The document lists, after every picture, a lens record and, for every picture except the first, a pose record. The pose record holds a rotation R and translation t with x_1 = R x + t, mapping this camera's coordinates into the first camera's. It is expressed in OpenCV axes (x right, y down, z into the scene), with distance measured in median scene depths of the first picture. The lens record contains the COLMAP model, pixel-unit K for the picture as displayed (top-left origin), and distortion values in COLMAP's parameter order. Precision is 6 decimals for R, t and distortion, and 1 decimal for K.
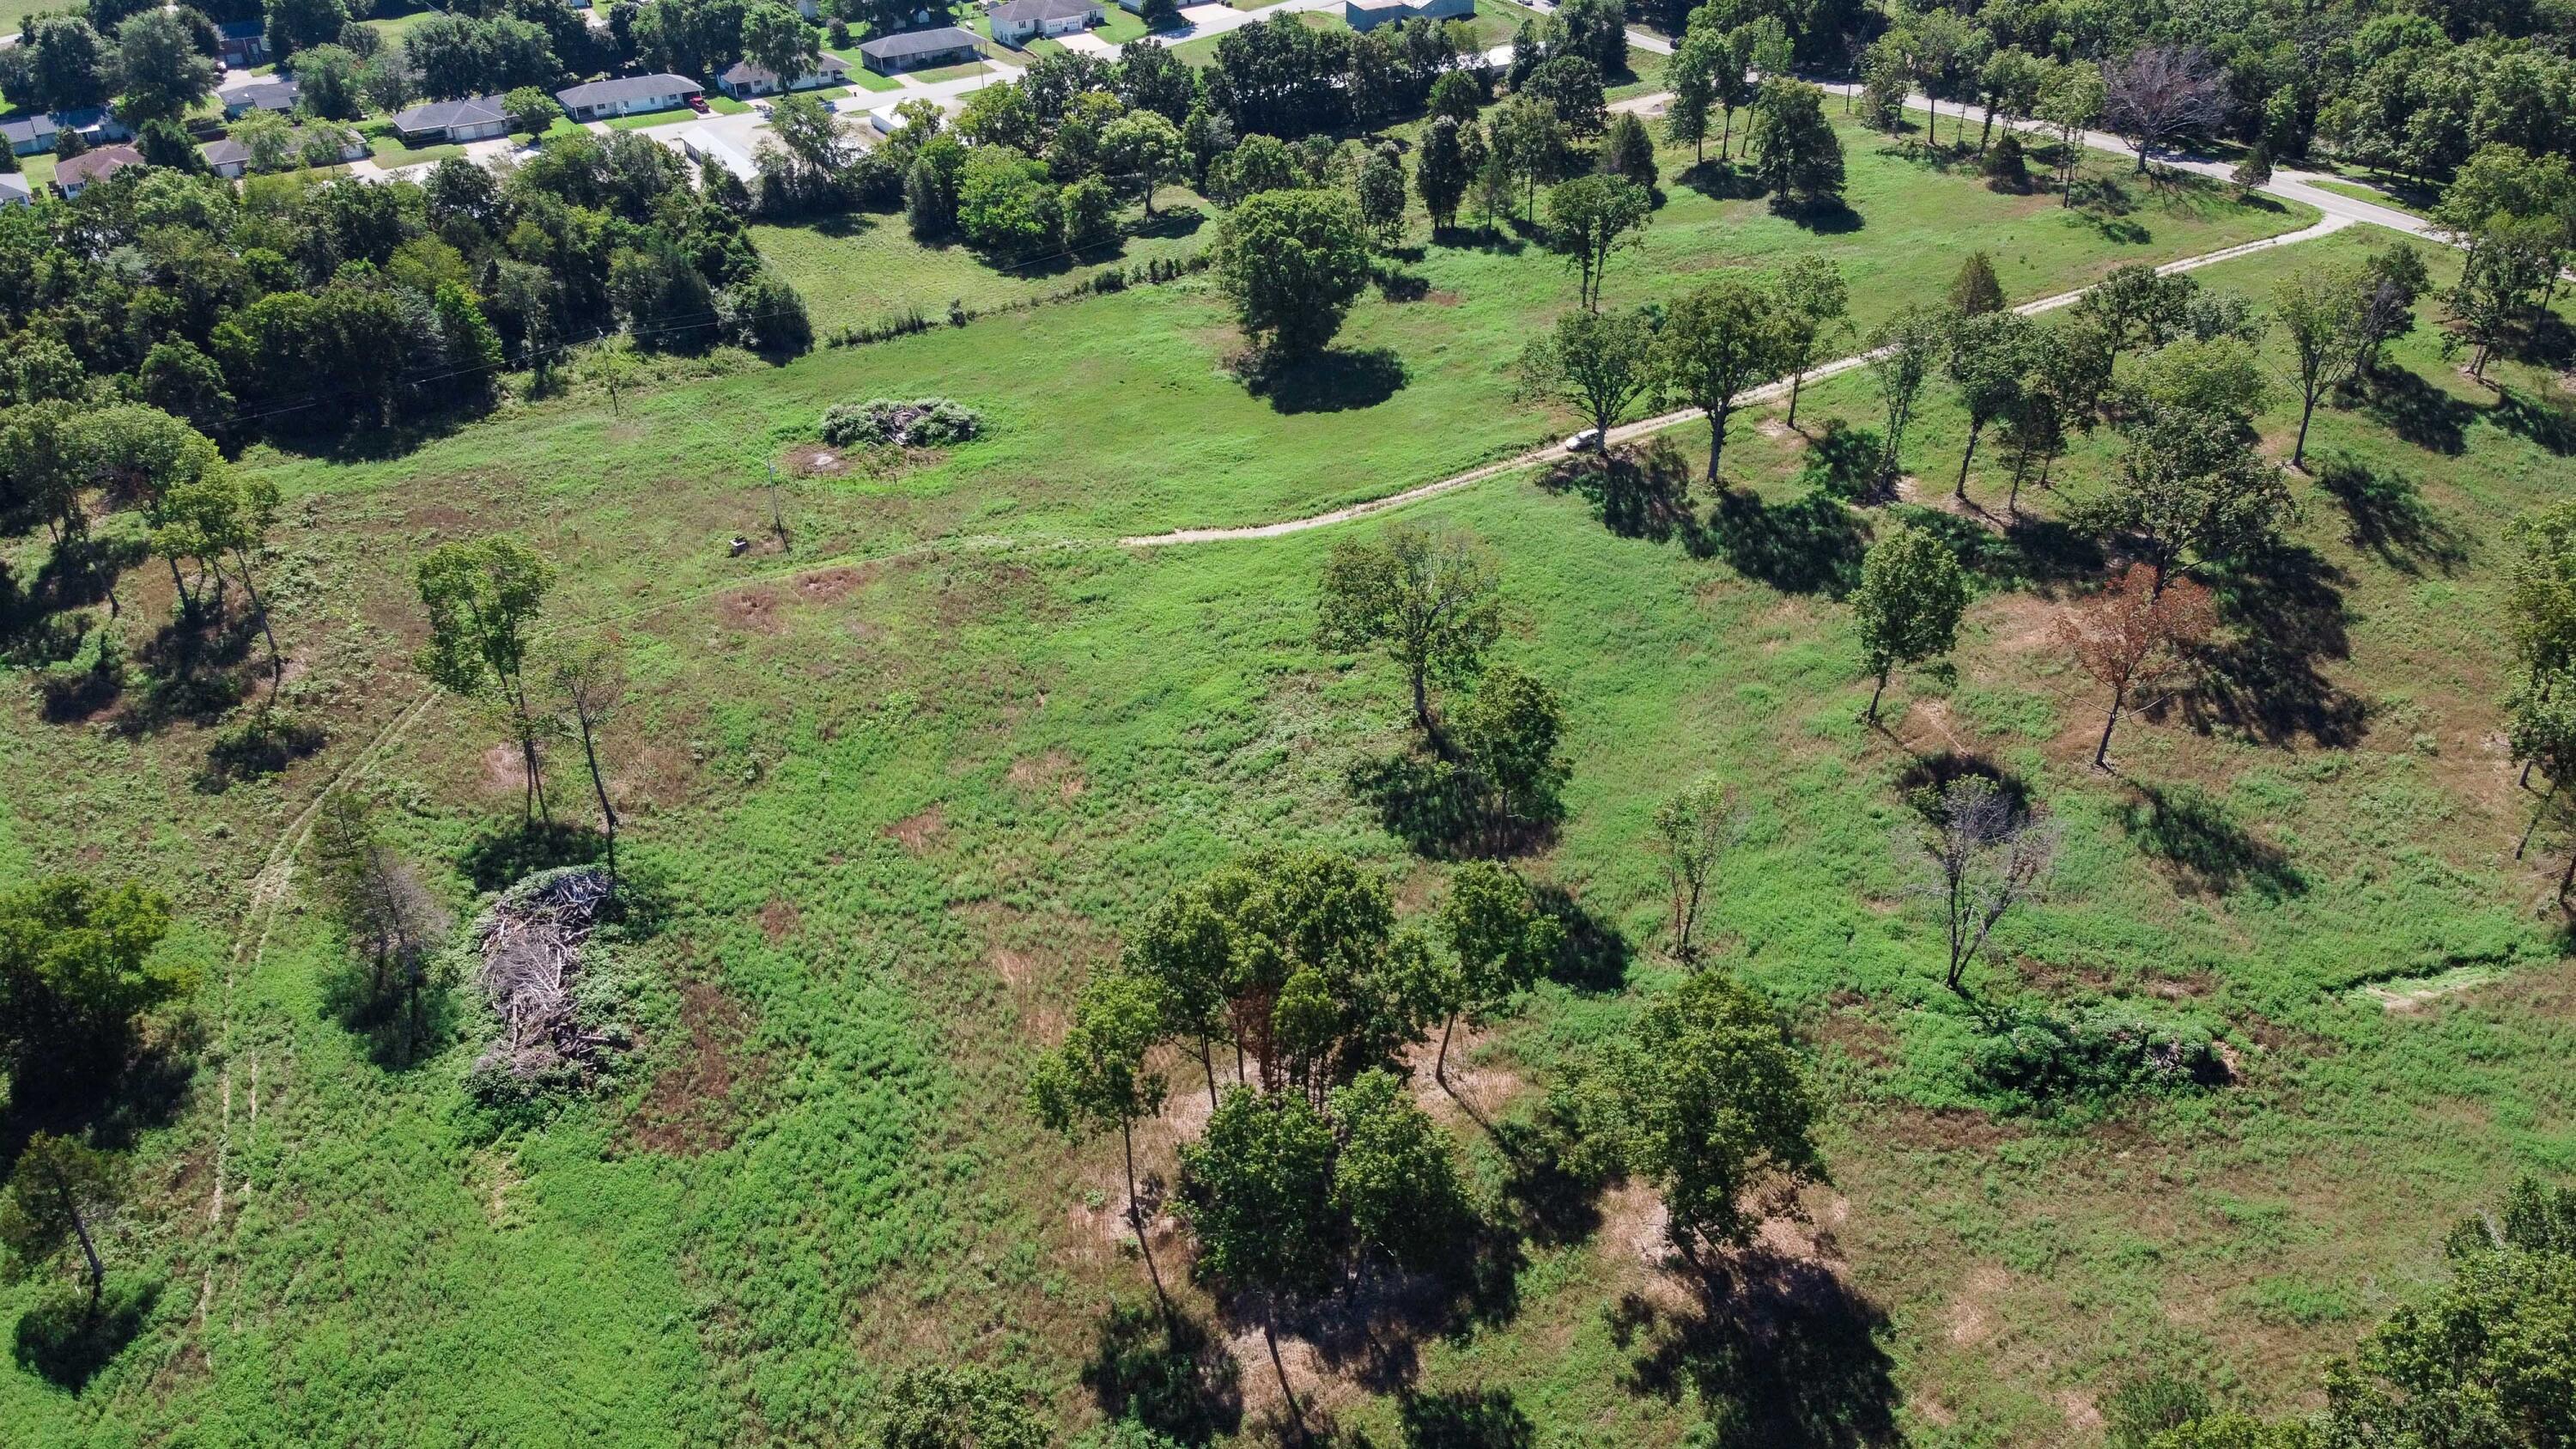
lens RADIAL K [[1889.5, 0, 1289.0], [0, 1889.5, 743.7], [0, 0, 1]] dist [0.258446, -0.316581]
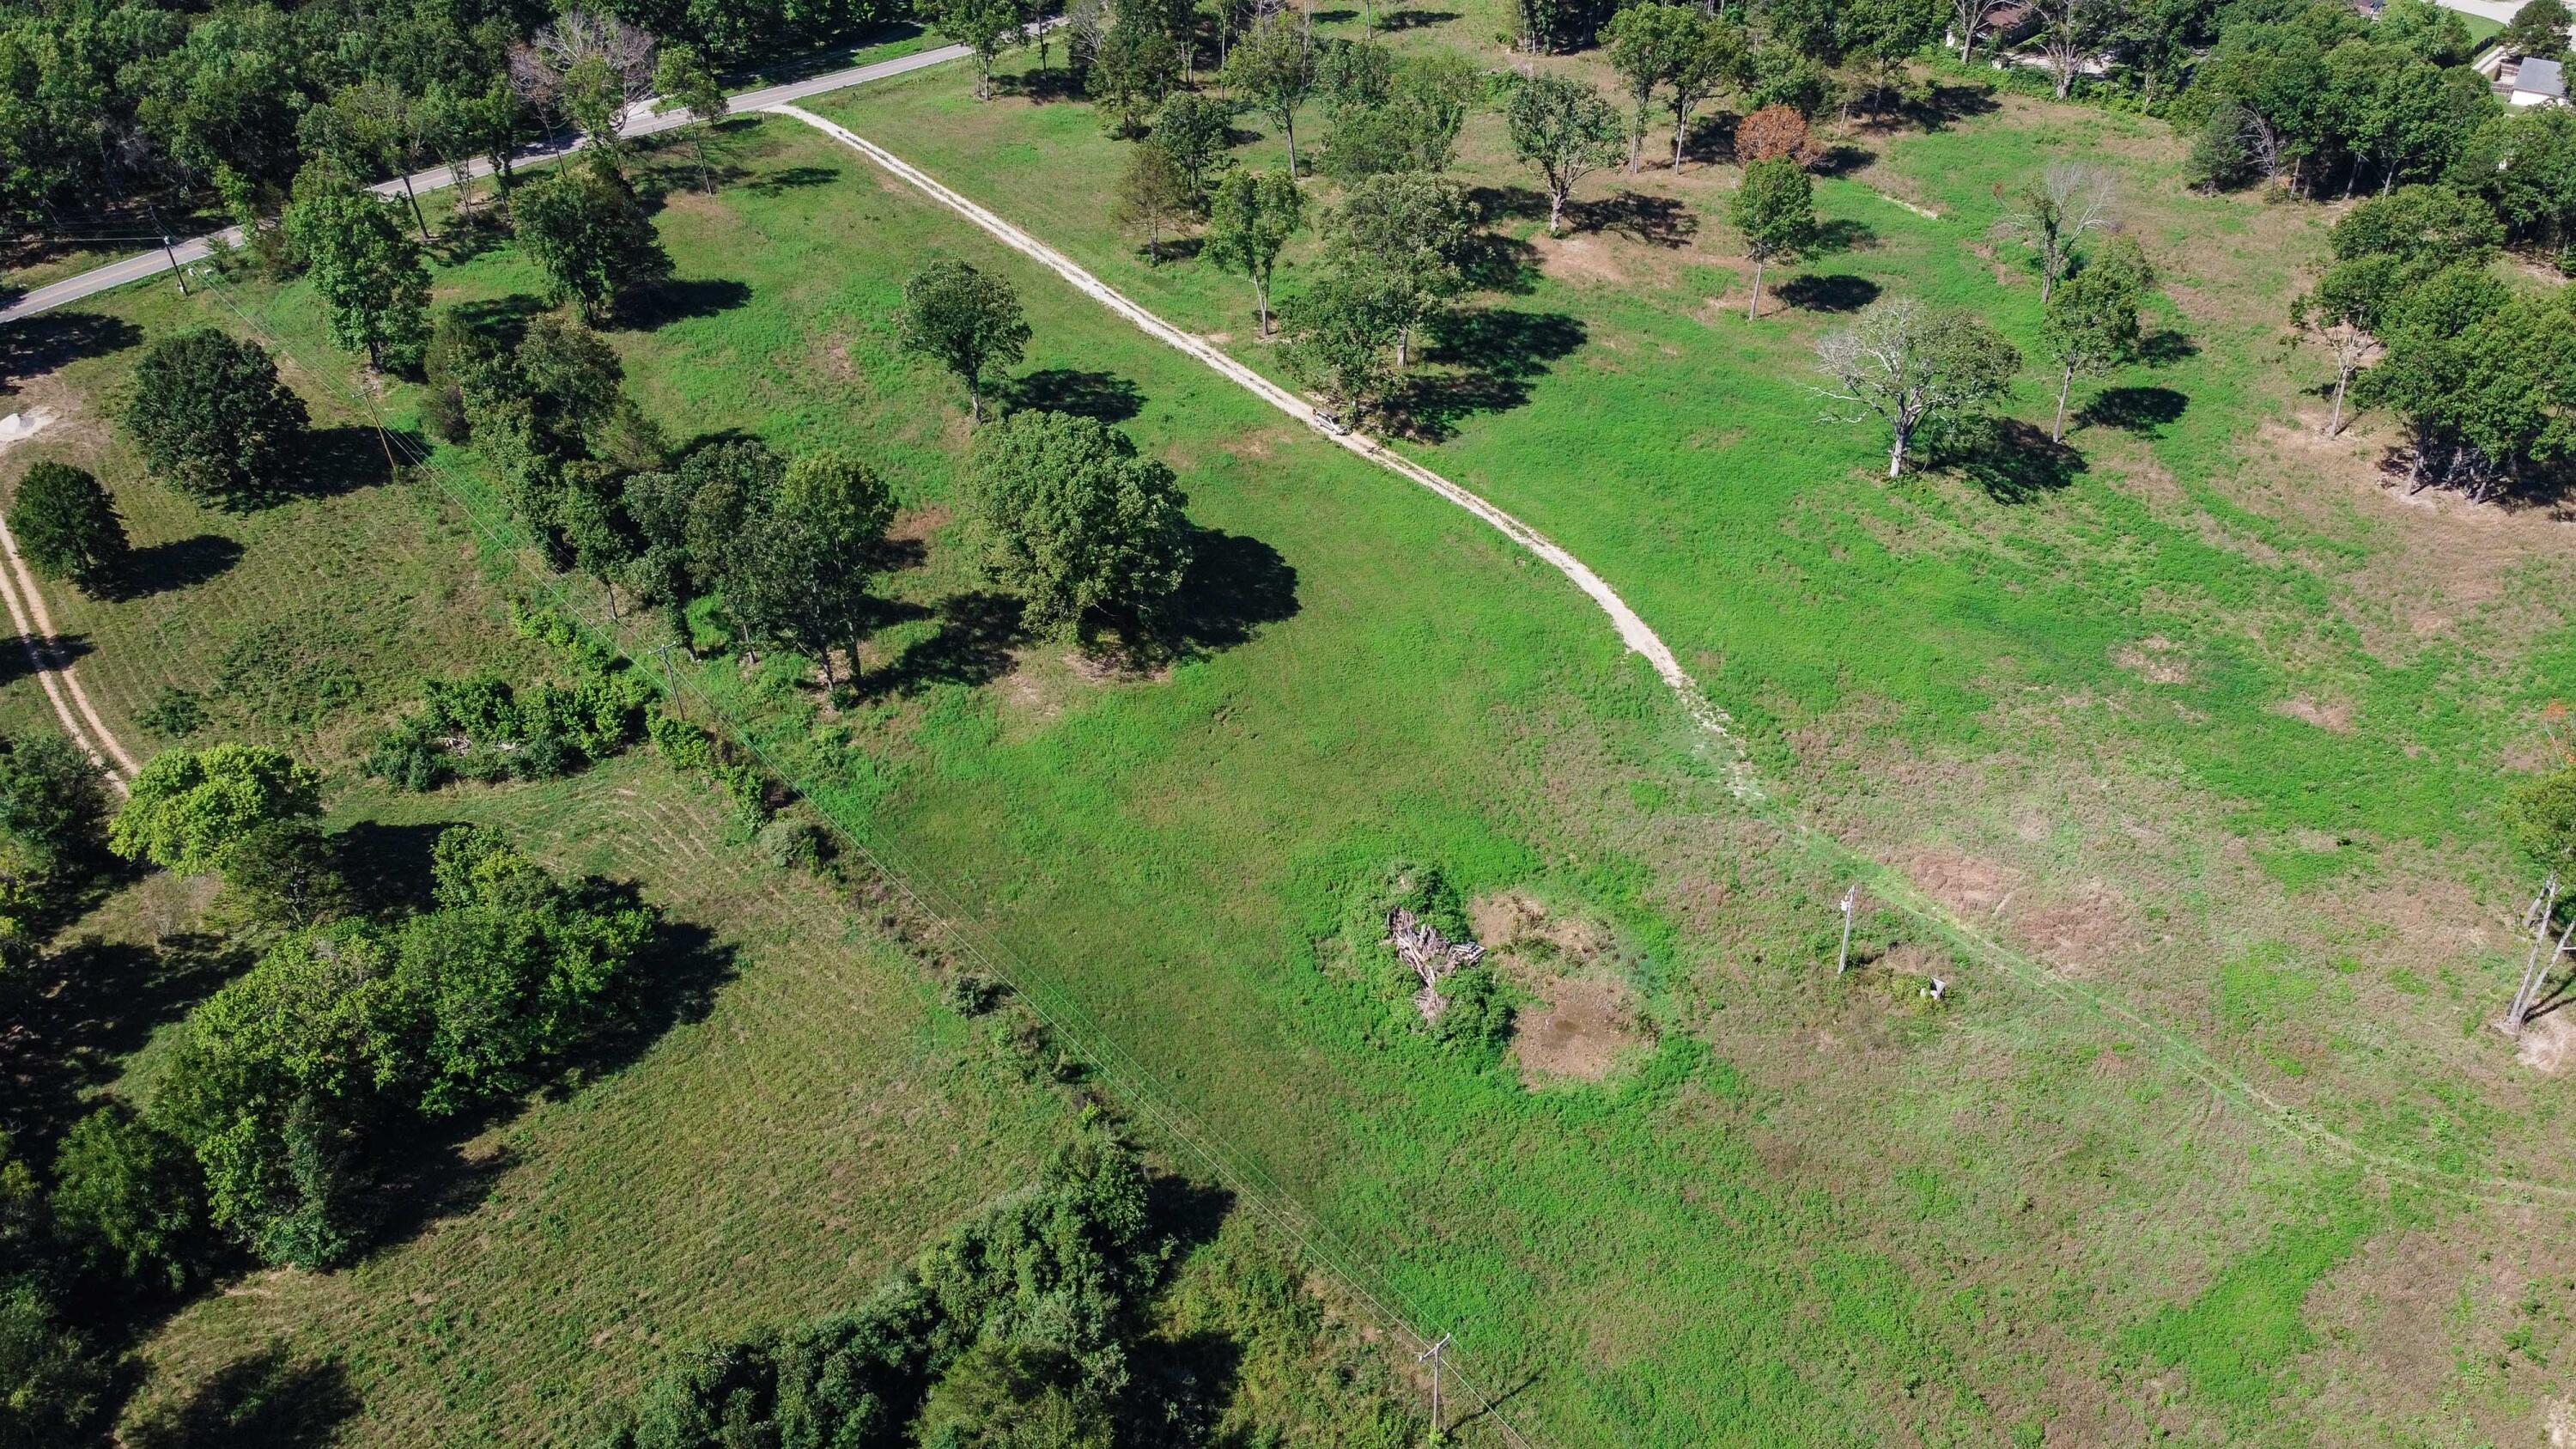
lens RADIAL K [[1898.1, 0, 1289.0], [0, 1898.1, 739.8], [0, 0, 1]] dist [0.265160, -0.329525]
pose [[-0.229723, -0.548190, 0.804186, -0.699167], [0.541800, 0.614381, 0.573576, -0.632224], [-0.808505, 0.567472, 0.155872, 0.997078]]
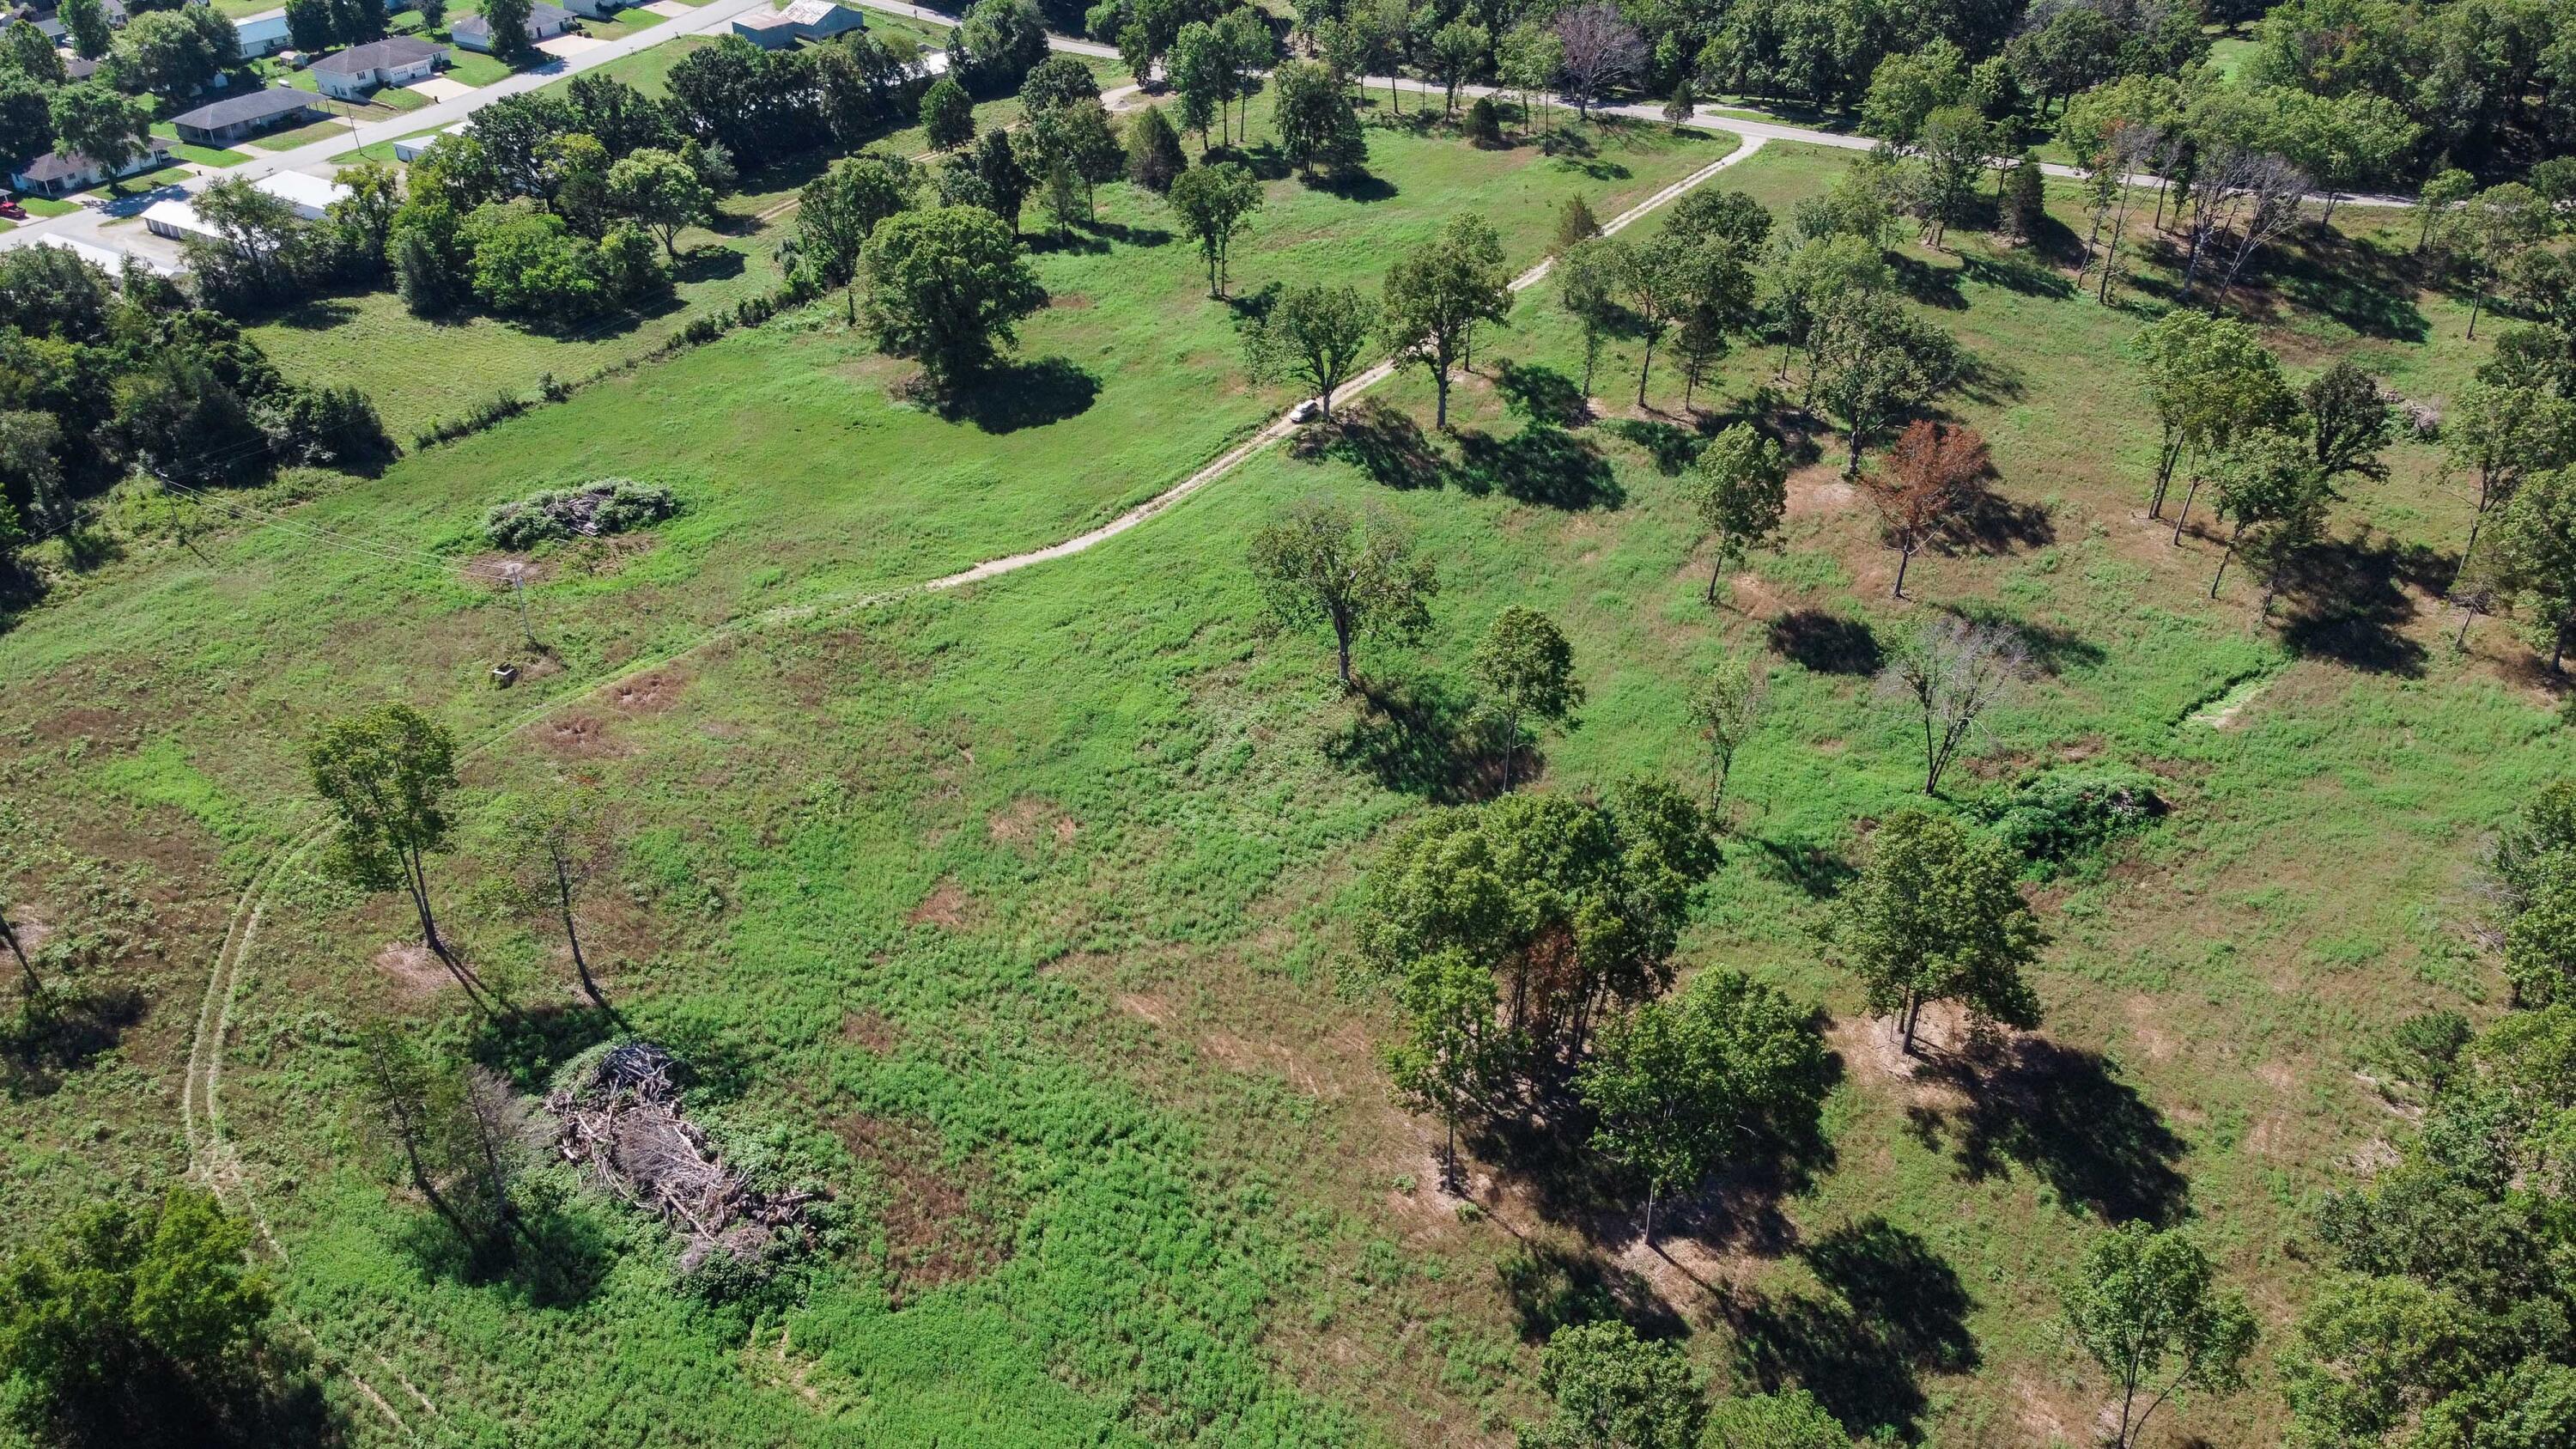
lens RADIAL K [[1889.5, 0, 1289.0], [0, 1889.5, 743.7], [0, 0, 1]] dist [0.258446, -0.316581]
pose [[0.901680, -0.224612, 0.369491, -0.290631], [0.226580, 0.973224, 0.038690, -0.024910], [-0.368287, 0.048833, 0.928429, 0.045472]]
